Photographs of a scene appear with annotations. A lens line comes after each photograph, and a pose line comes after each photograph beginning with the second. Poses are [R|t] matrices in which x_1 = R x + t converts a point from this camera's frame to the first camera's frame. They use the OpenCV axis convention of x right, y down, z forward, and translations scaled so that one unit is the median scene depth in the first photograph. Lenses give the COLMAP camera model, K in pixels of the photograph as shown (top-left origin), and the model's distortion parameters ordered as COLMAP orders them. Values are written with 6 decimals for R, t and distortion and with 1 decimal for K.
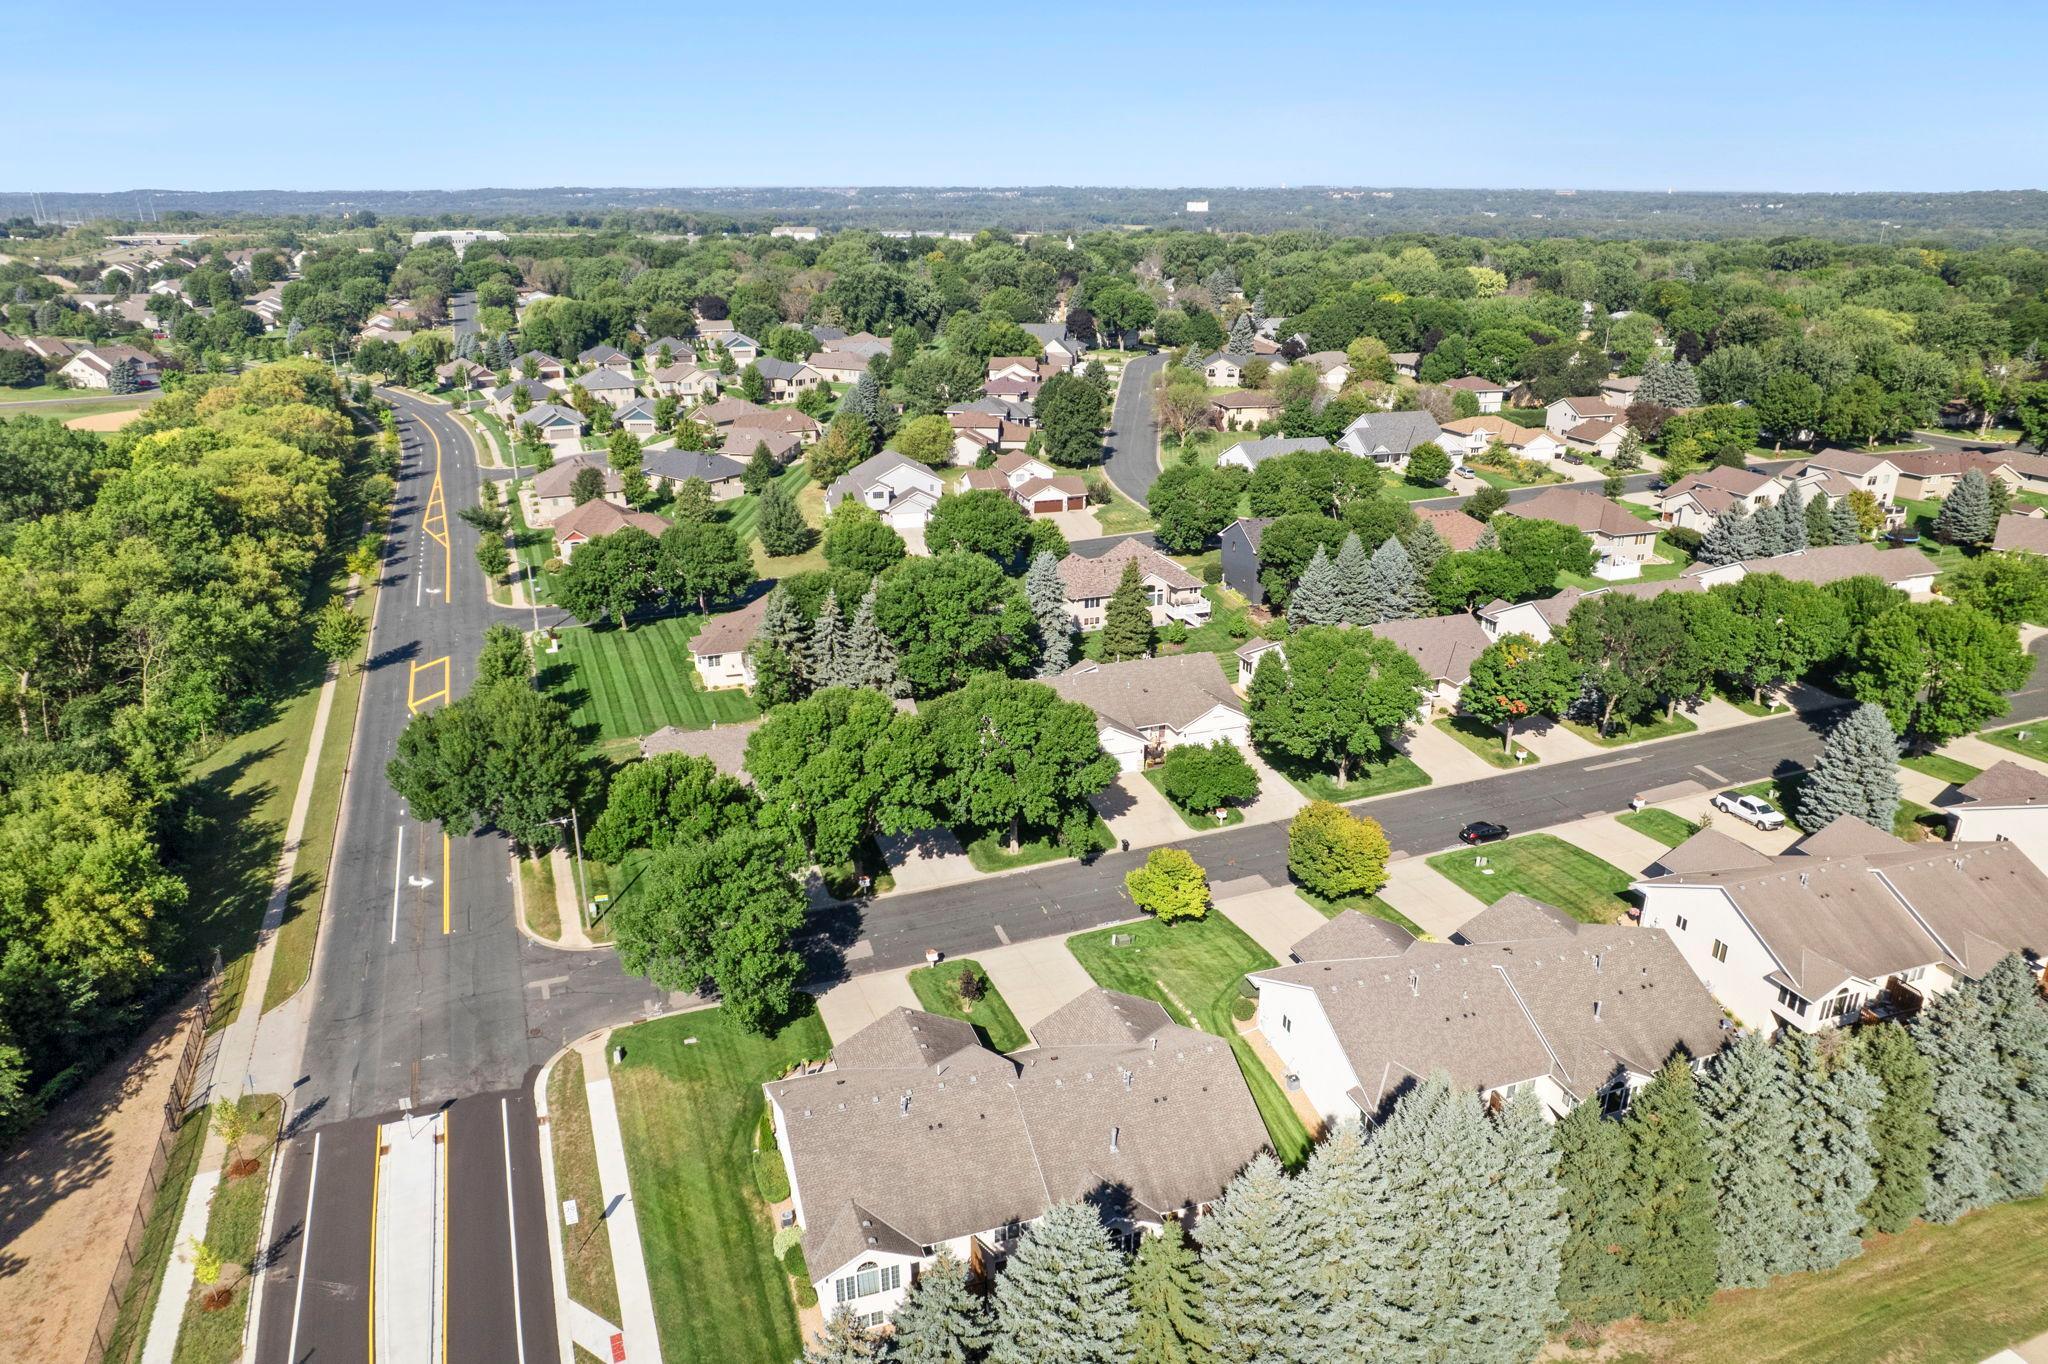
lens RADIAL K [[1335.7, 0, 1027.1], [0, 1335.7, 692.6], [0, 0, 1]] dist [-0.074482, 0.063592]
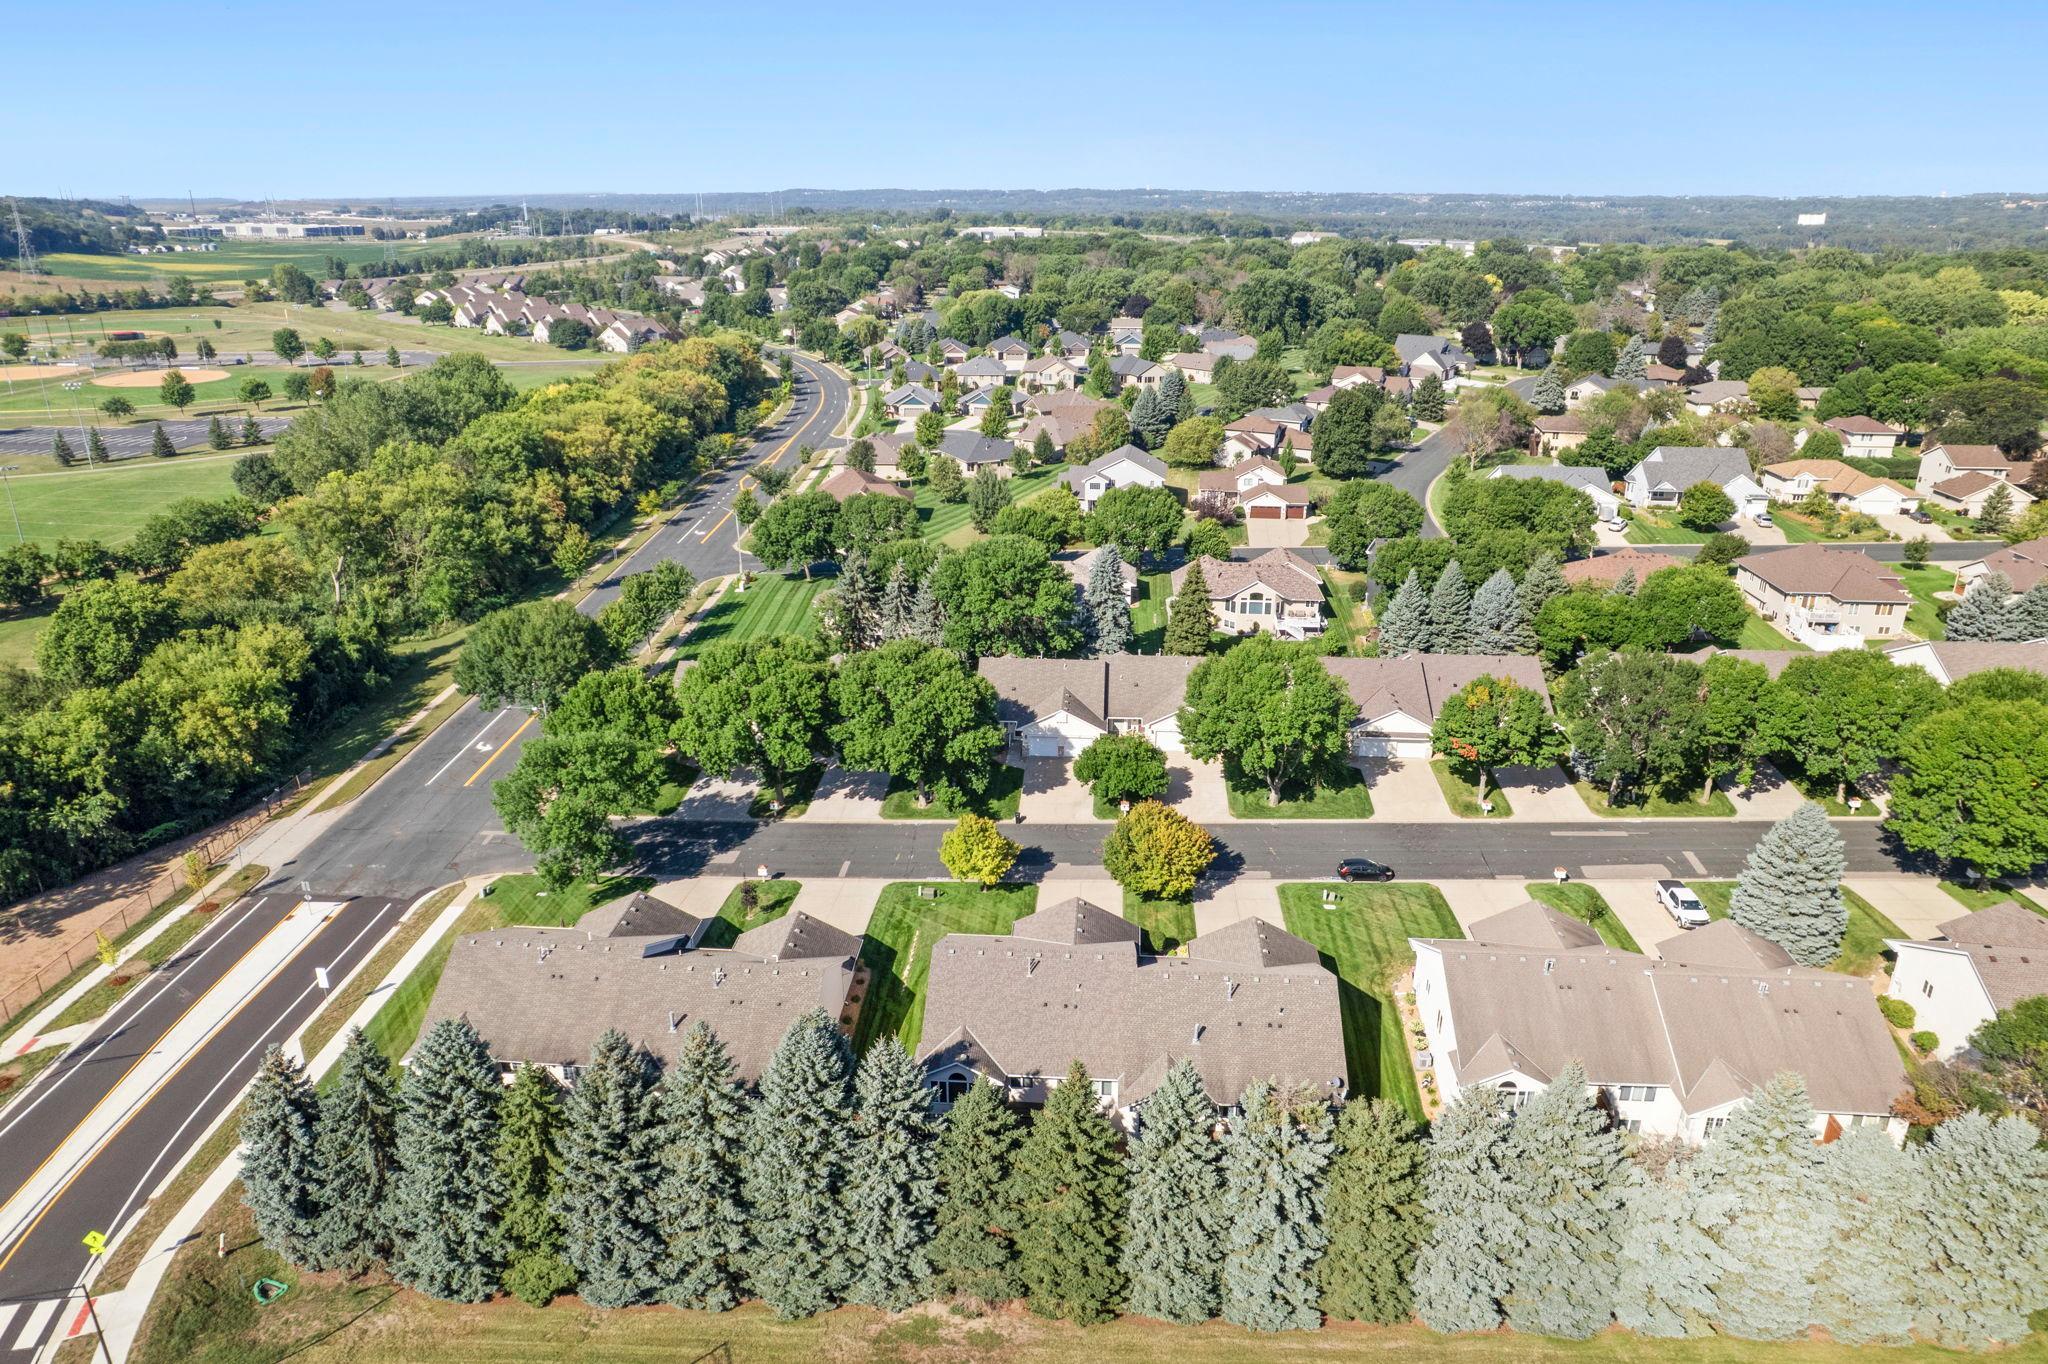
lens RADIAL K [[1335.7, 0, 1033.3], [0, 1335.7, 690.7], [0, 0, 1]] dist [-0.074482, 0.063592]
pose [[0.919741, 0.138725, -0.367194, 0.311512], [-0.140301, 0.989852, 0.022540, -0.007039], [0.366594, 0.030786, 0.929871, 0.015524]]
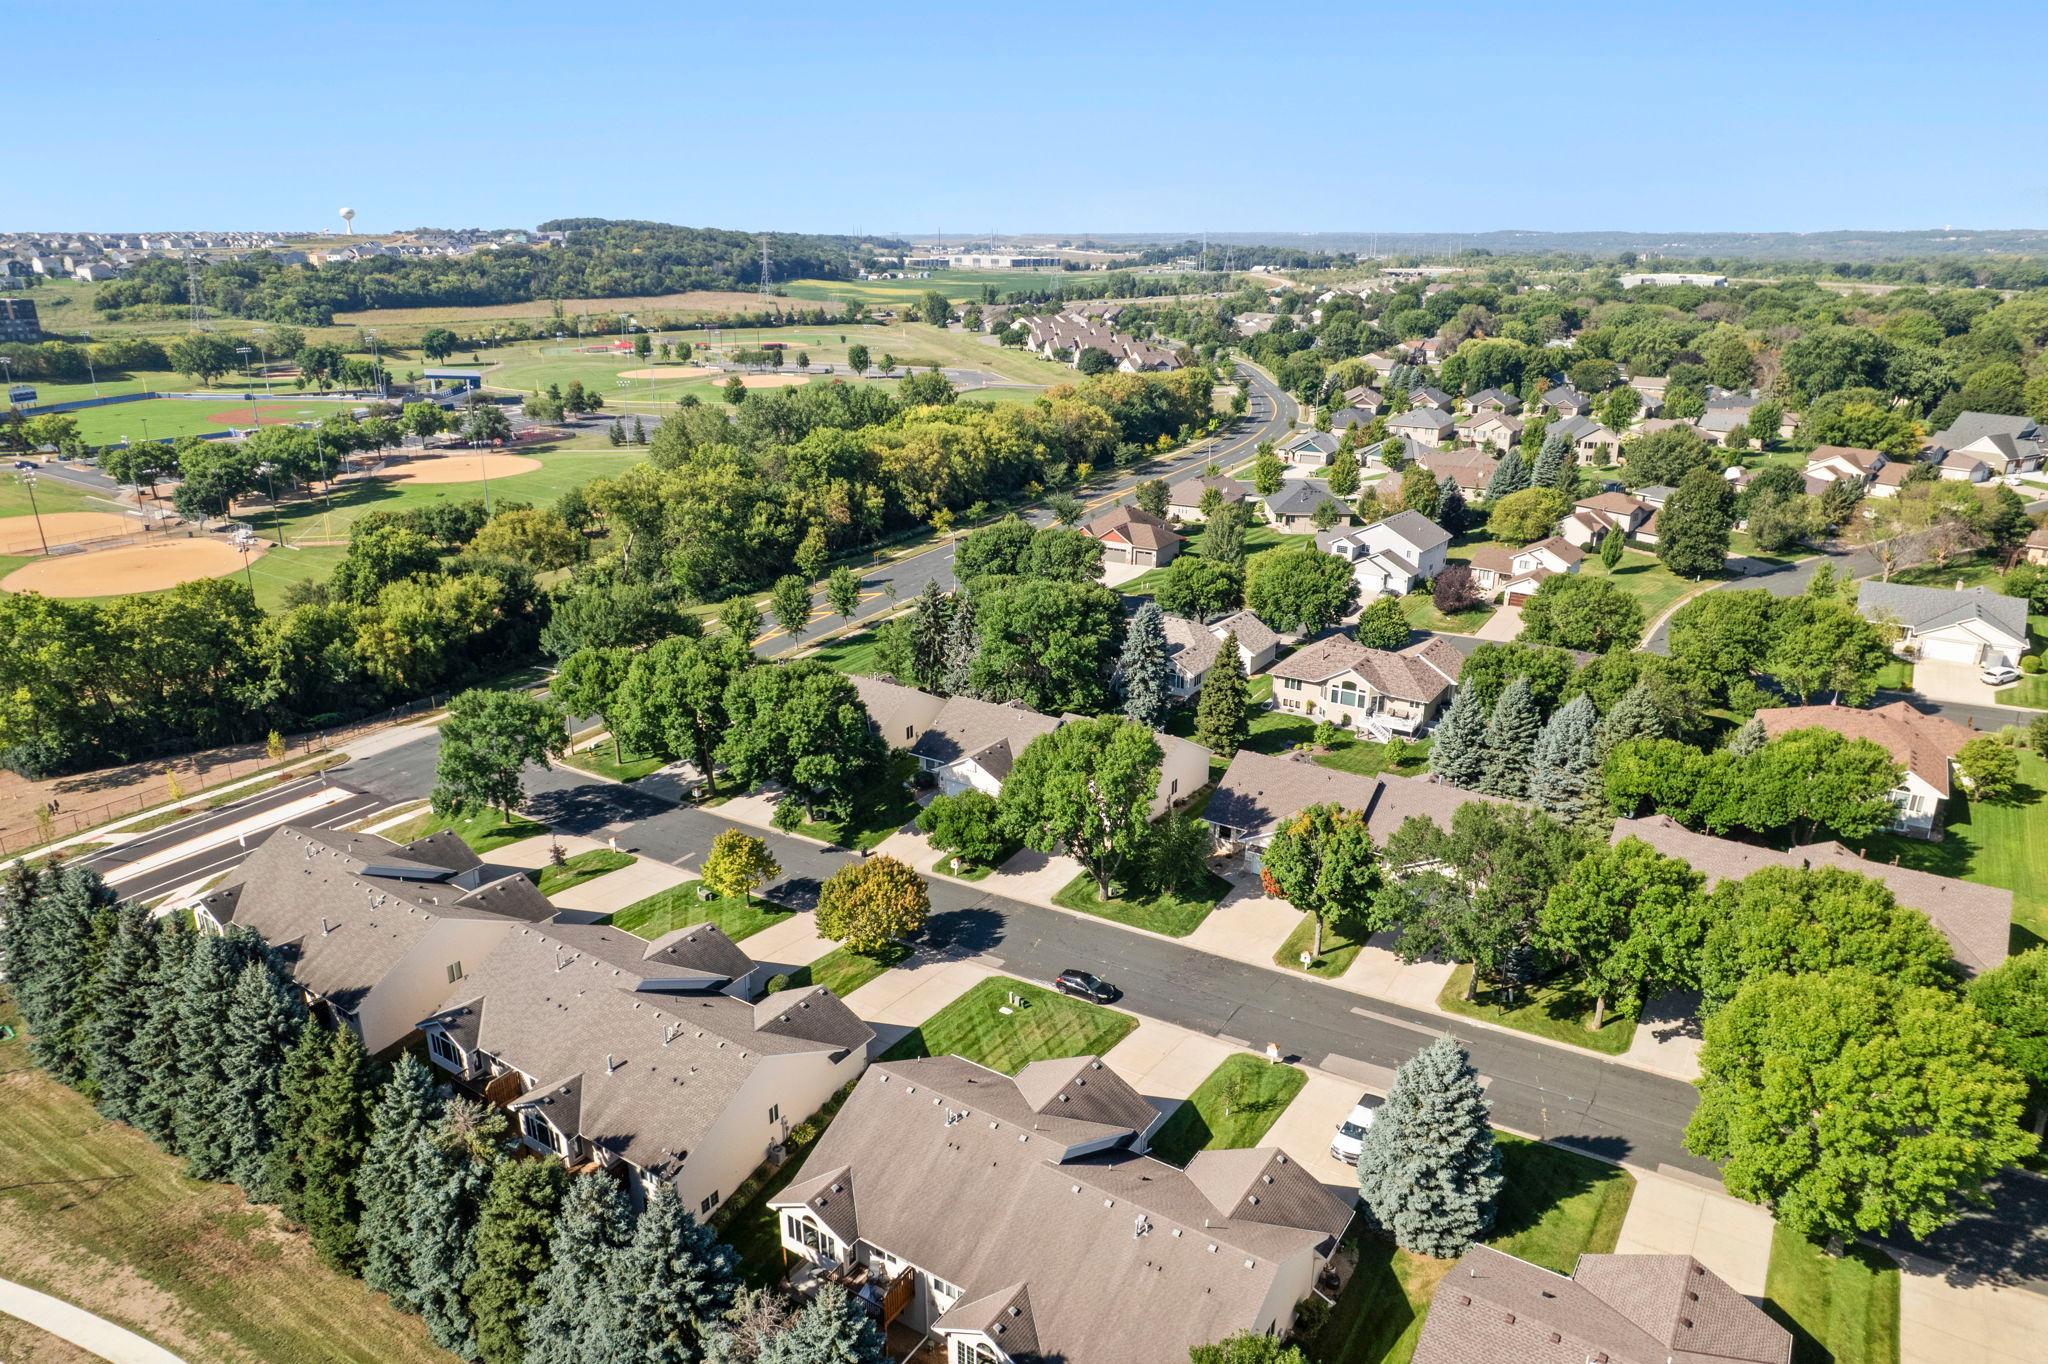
lens RADIAL K [[1335.7, 0, 992.6], [0, 1335.7, 684.2], [0, 0, 1]] dist [-0.074482, 0.063592]
pose [[0.594535, 0.255612, -0.762359, 0.617115], [-0.281261, 0.954340, 0.100636, -0.100268], [0.753273, 0.154590, 0.639282, 0.258914]]
